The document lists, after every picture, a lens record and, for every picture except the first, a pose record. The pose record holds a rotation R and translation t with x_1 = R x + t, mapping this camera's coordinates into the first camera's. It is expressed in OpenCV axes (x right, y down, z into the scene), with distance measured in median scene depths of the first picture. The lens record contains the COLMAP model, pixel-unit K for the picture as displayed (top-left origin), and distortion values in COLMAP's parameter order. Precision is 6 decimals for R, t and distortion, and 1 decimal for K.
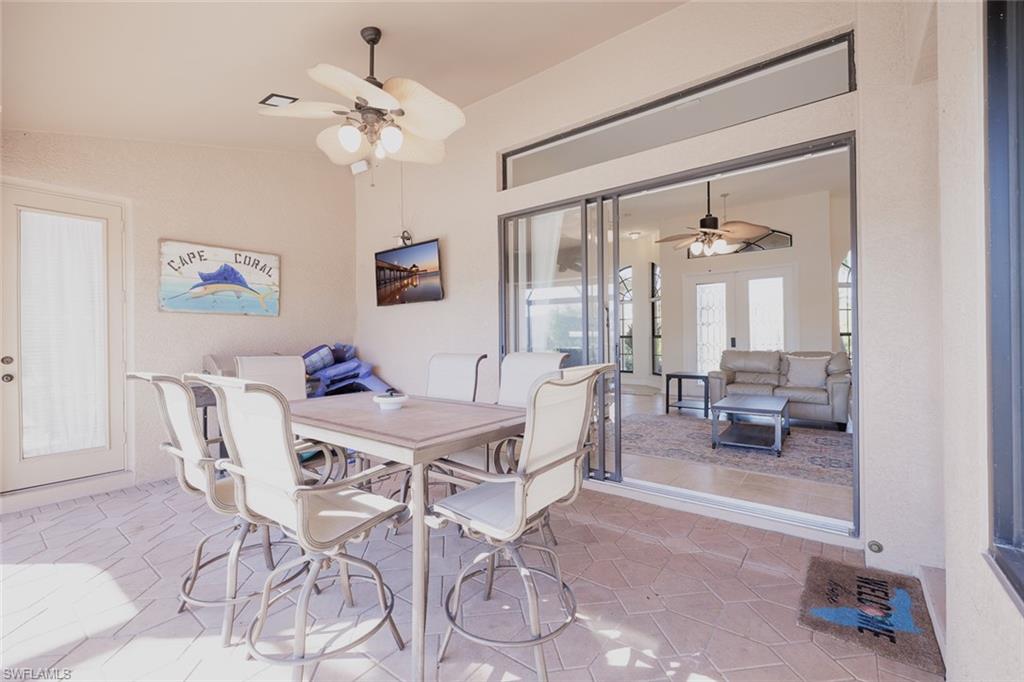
lens RADIAL K [[428.5, 0, 505.4], [0, 428.5, 336.6], [0, 0, 1]] dist [0.001514, 0.000346]
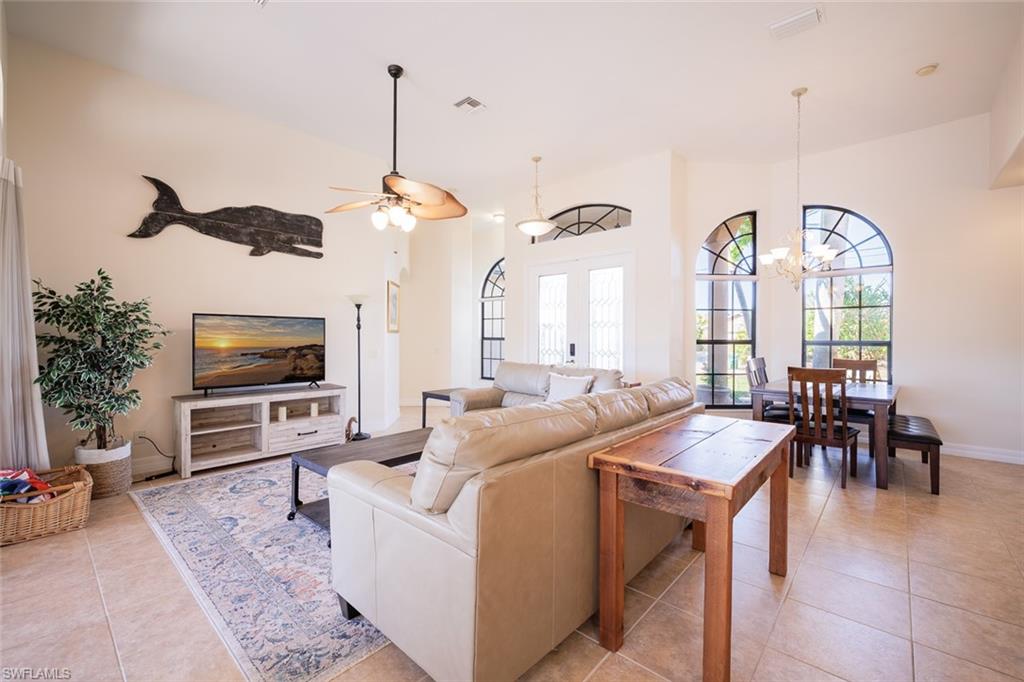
lens RADIAL K [[428.5, 0, 508.0], [0, 428.5, 337.9], [0, 0, 1]] dist [0.001514, 0.000346]
pose [[0.997251, 0.015212, -0.072523, 0.862317], [-0.014353, 0.999821, 0.012359, -0.029295], [0.072698, -0.011284, 0.997290, 0.375456]]
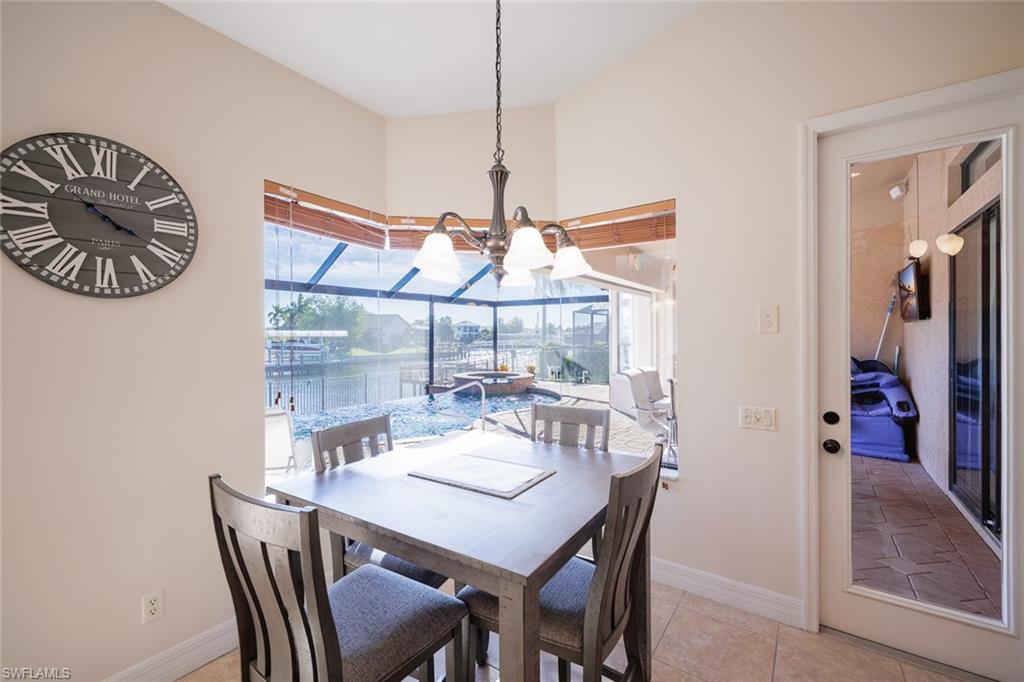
lens RADIAL K [[428.5, 0, 507.7], [0, 428.5, 339.7], [0, 0, 1]] dist [0.001514, 0.000346]
pose [[0.044885, 0.017912, -0.998832, 0.862682], [0.010491, 0.999776, 0.018401, -0.068418], [0.998937, -0.011305, 0.044687, -0.023161]]
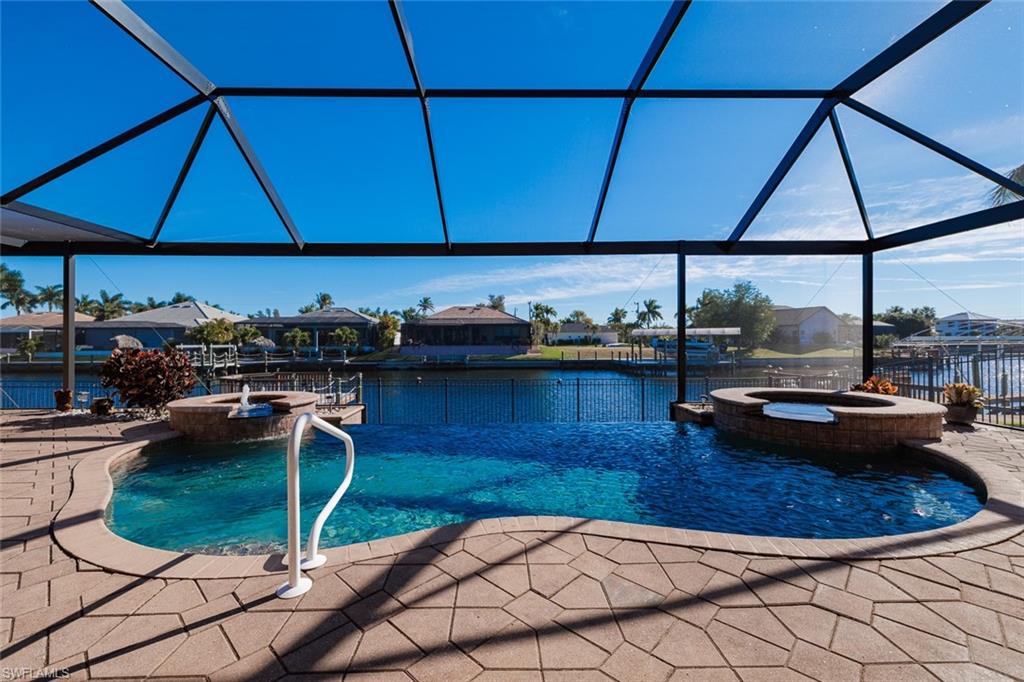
lens RADIAL K [[428.5, 0, 506.7], [0, 428.5, 339.1], [0, 0, 1]] dist [0.001514, 0.000346]
pose [[-0.773054, 0.013840, -0.634189, -0.596872], [0.017774, 0.999842, 0.000153, 0.033858], [0.634091, -0.011154, -0.773178, 0.439474]]
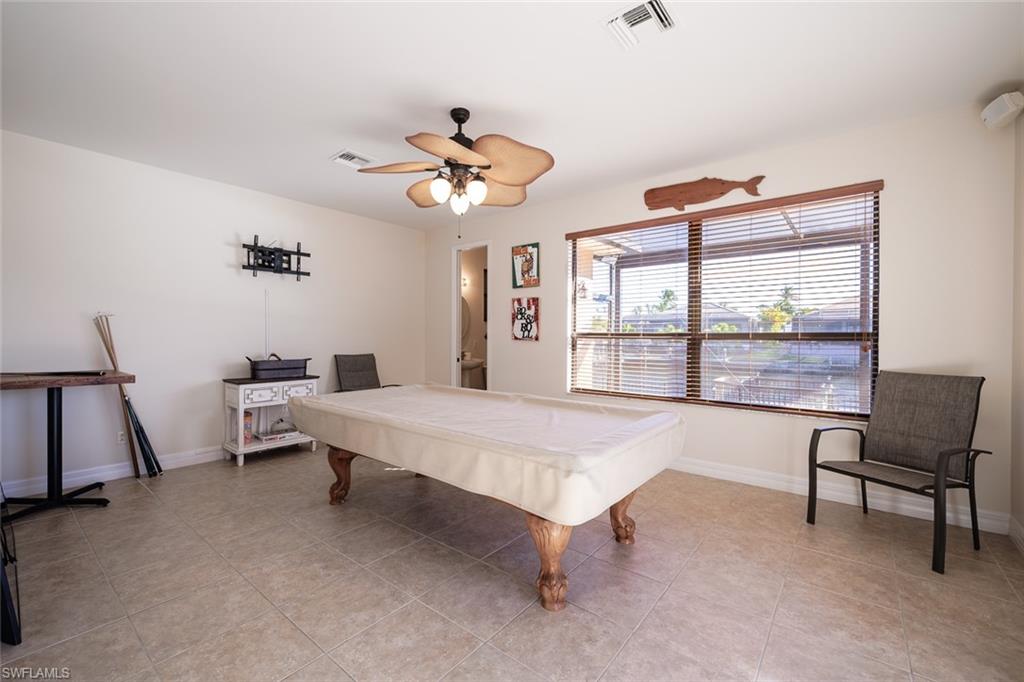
lens RADIAL K [[428.5, 0, 512.9], [0, 428.5, 338.4], [0, 0, 1]] dist [0.001514, 0.000346]
pose [[-0.999831, 0.007857, 0.016623, 0.687988], [0.007859, 0.999969, 0.000067, -0.035675], [-0.016622, 0.000198, -0.999862, -0.580248]]
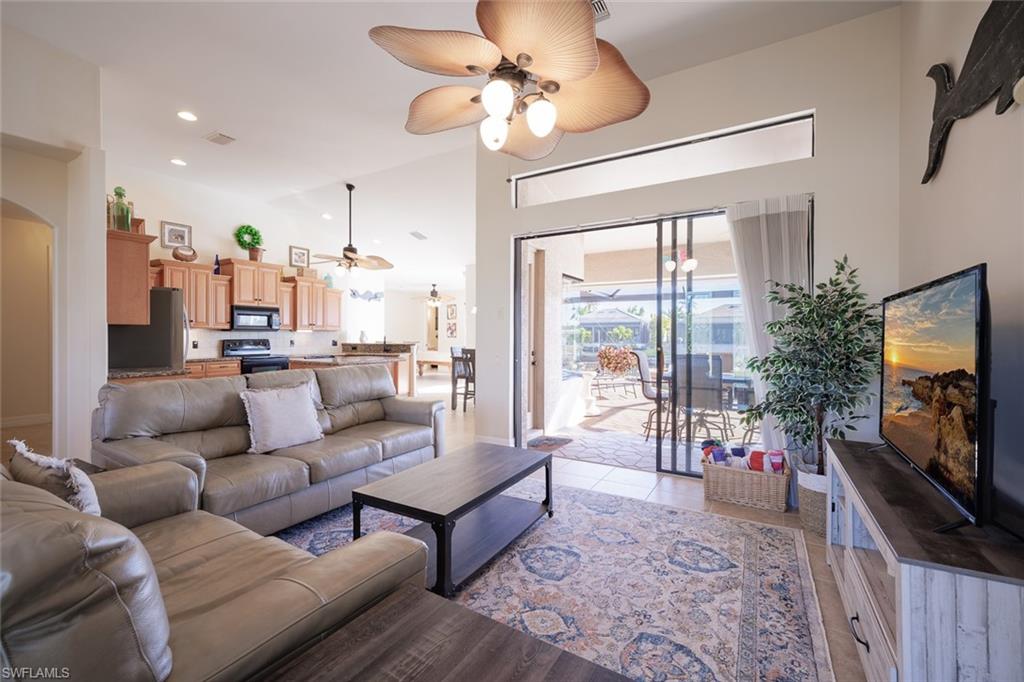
lens RADIAL K [[428.5, 0, 507.8], [0, 428.5, 337.7], [0, 0, 1]] dist [0.001514, 0.000346]
pose [[-0.993014, 0.007180, -0.117782, 0.632123], [0.007525, 0.999969, -0.002488, -0.017021], [0.117760, -0.003357, -0.993036, 1.661534]]
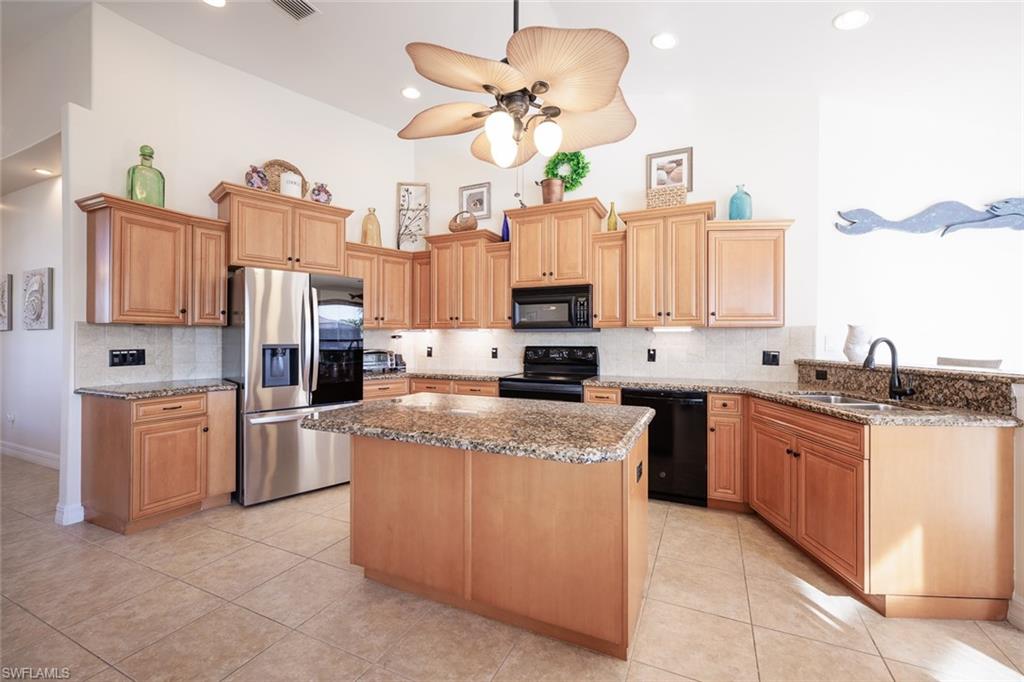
lens RADIAL K [[428.5, 0, 509.6], [0, 428.5, 337.9], [0, 0, 1]] dist [0.001514, 0.000346]
pose [[-0.214797, 0.018766, 0.976478, 0.534428], [-0.009027, 0.999735, -0.021199, -0.018867], [-0.976617, -0.013368, -0.214570, 0.238226]]
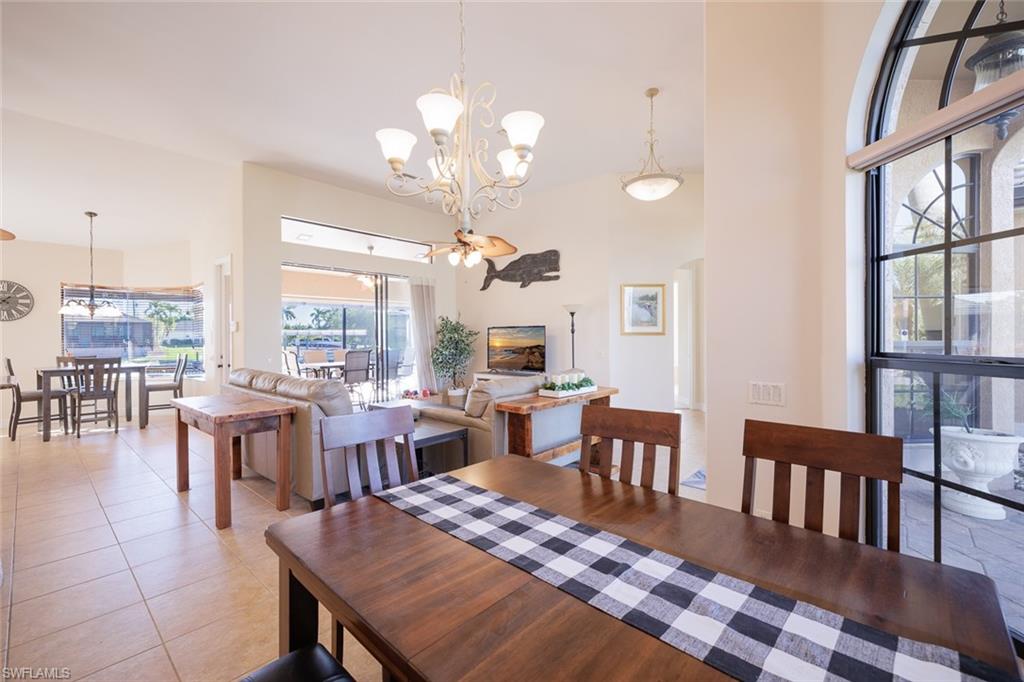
lens RADIAL K [[428.5, 0, 506.8], [0, 428.5, 340.7], [0, 0, 1]] dist [0.001514, 0.000346]
pose [[-0.067683, 0.023343, -0.997434, 1.787248], [0.015113, 0.999636, 0.022369, -0.043357], [0.997592, -0.013560, -0.068012, 1.405487]]
